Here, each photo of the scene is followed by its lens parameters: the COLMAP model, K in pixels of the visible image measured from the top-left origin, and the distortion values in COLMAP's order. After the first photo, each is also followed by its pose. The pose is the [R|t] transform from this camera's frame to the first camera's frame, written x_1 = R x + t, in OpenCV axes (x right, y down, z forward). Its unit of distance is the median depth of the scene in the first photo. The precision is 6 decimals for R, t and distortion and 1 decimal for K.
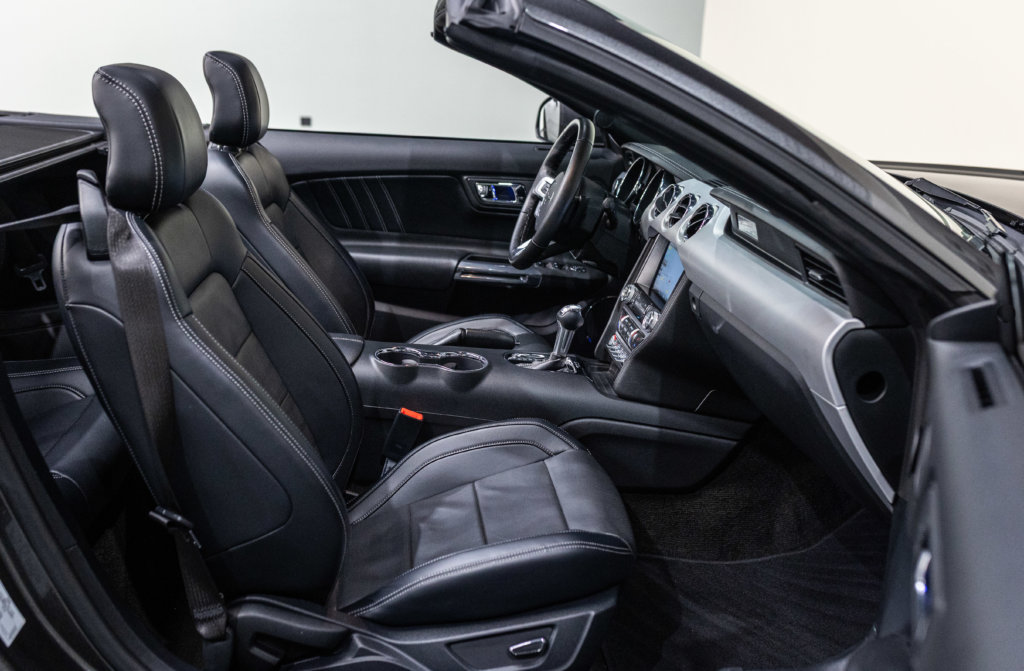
lens RADIAL K [[995.4, 0, 517.7], [0, 995.4, 342.7], [0, 0, 1]] dist [0.003222, 0.000000]
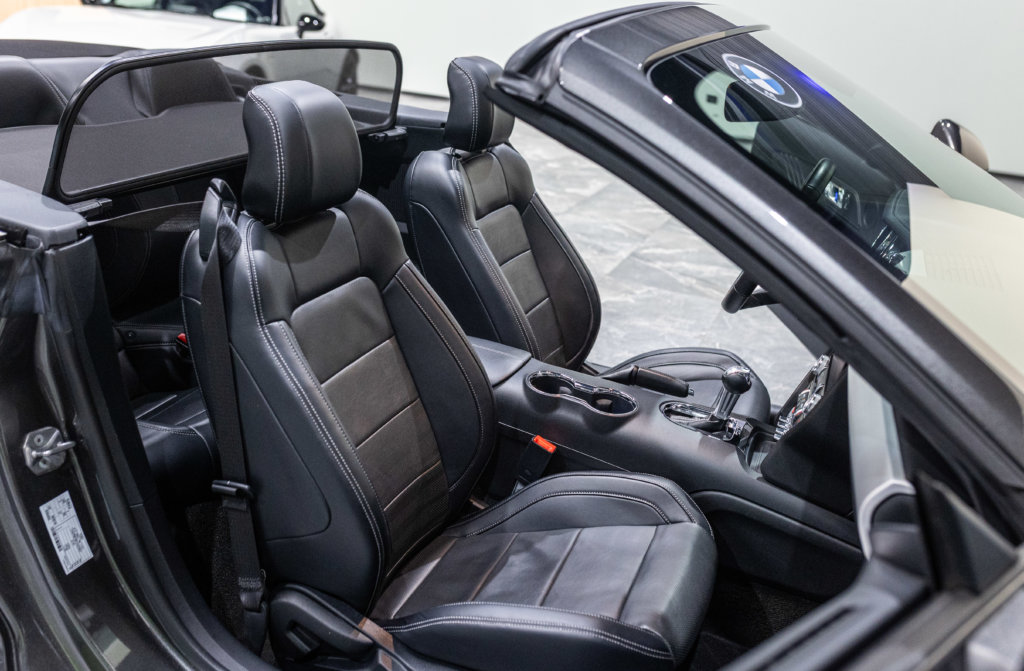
lens RADIAL K [[995.4, 0, 511.7], [0, 995.4, 324.8], [0, 0, 1]] dist [0.003222, 0.000000]
pose [[0.895045, 0.187635, -0.404583, 0.314363], [-0.181124, 0.981938, 0.054701, -0.120420], [0.407539, 0.024320, 0.912864, 0.101356]]
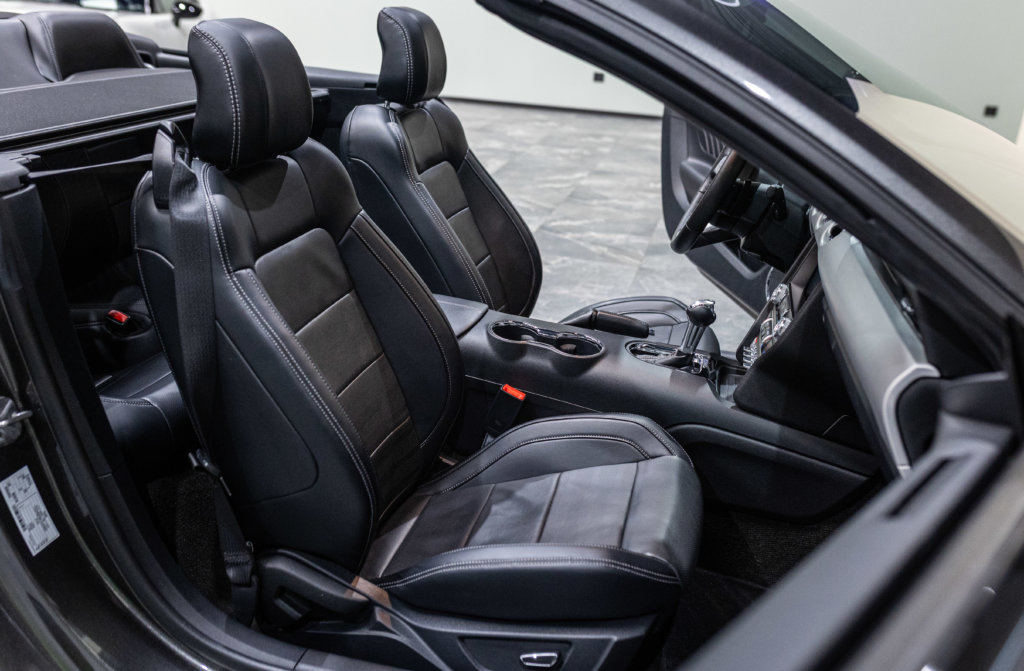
lens RADIAL K [[995.4, 0, 516.6], [0, 995.4, 335.5], [0, 0, 1]] dist [0.003222, 0.000000]
pose [[0.946864, 0.129986, -0.294199, 0.225100], [-0.119857, 0.991414, 0.052283, -0.043968], [0.298469, -0.014243, 0.954313, 0.098419]]
